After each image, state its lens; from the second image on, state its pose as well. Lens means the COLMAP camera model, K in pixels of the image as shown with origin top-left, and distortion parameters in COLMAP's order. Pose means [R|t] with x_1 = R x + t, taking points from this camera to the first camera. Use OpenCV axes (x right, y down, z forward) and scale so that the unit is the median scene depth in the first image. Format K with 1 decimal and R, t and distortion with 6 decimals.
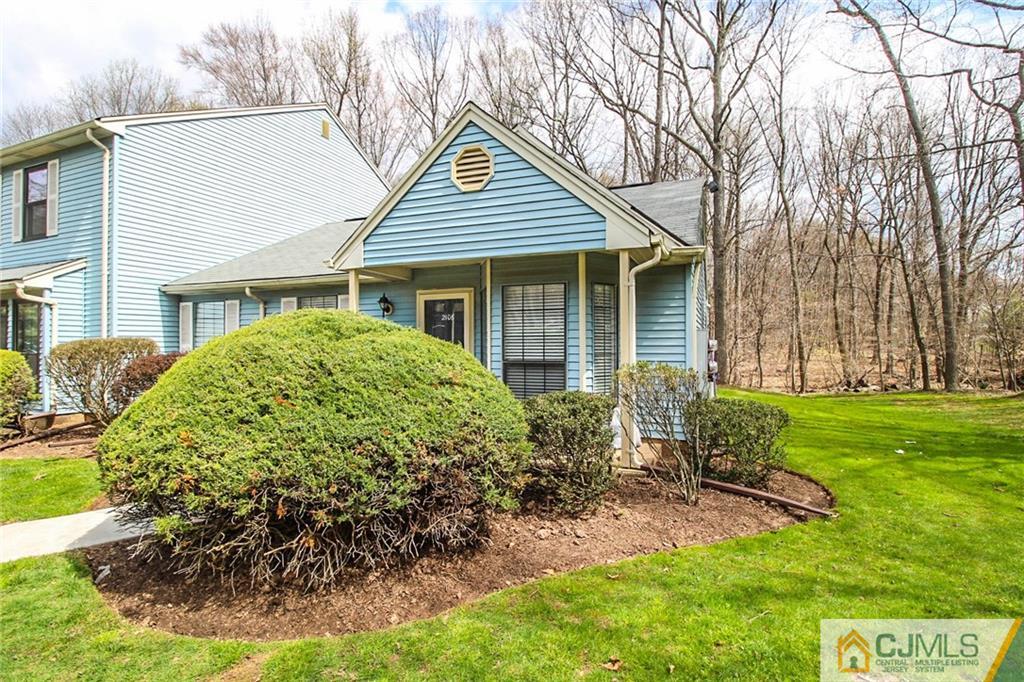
lens RADIAL K [[484.4, 0, 505.5], [0, 484.4, 343.1], [0, 0, 1]] dist [-0.003362, -0.009694]
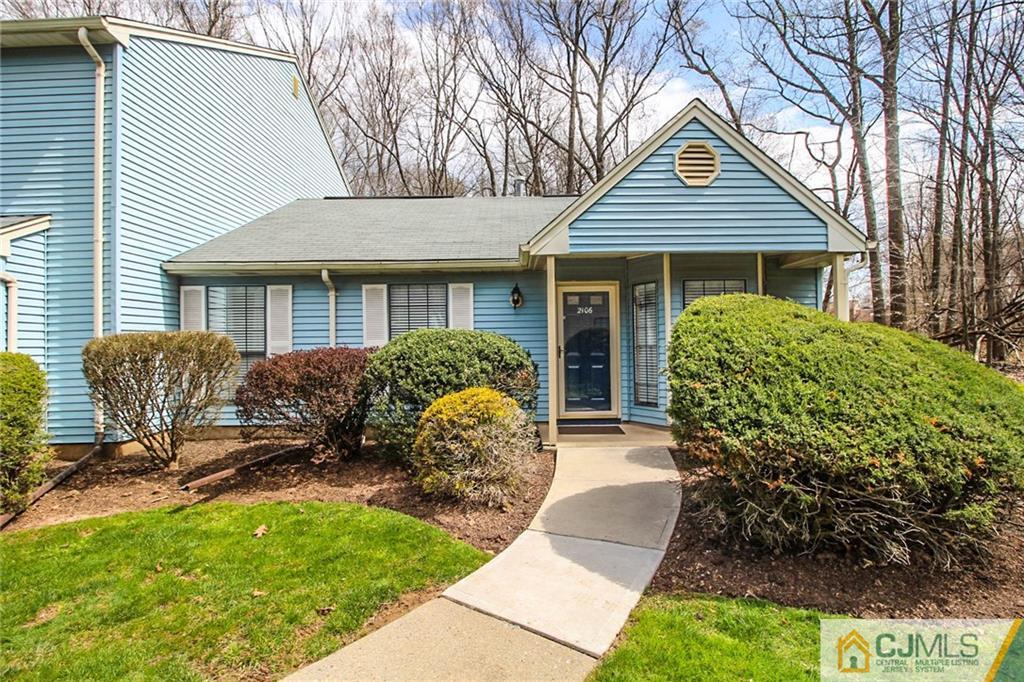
lens RADIAL K [[484.4, 0, 510.1], [0, 484.4, 338.8], [0, 0, 1]] dist [-0.003362, -0.009694]
pose [[0.925194, -0.004602, 0.379467, -0.622874], [0.009262, 0.999902, -0.010456, 0.011999], [-0.379382, 0.013188, 0.925146, 0.158364]]
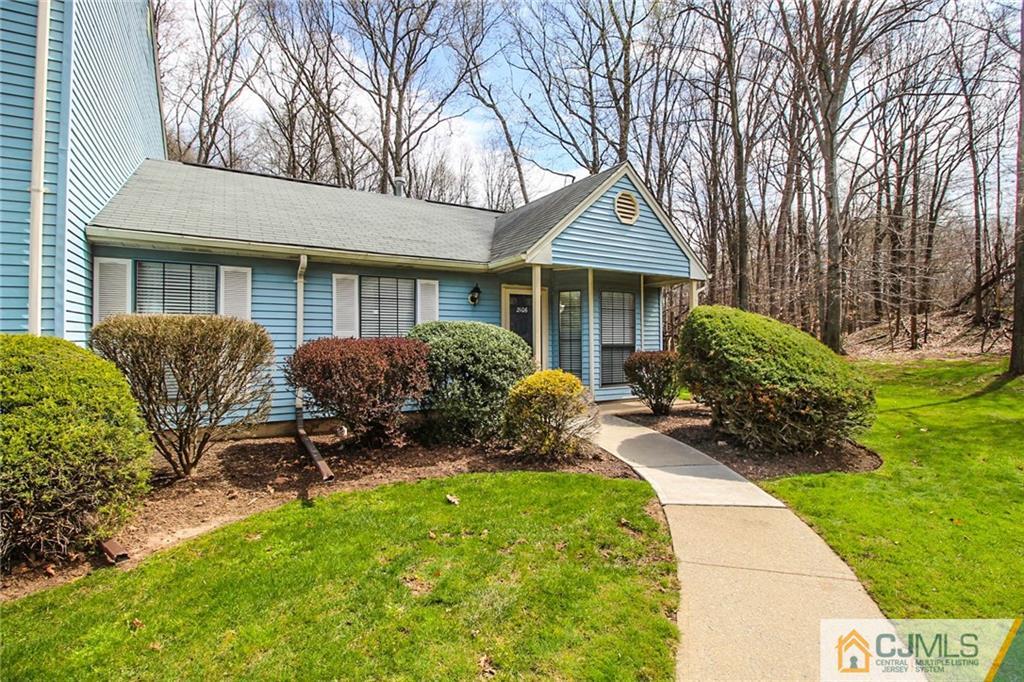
lens RADIAL K [[484.4, 0, 494.7], [0, 484.4, 330.0], [0, 0, 1]] dist [-0.003362, -0.009694]
pose [[0.611579, 0.018965, 0.790956, -1.070696], [-0.001206, 0.999734, -0.023039, 0.021663], [-0.791182, 0.013136, 0.611439, 0.336739]]
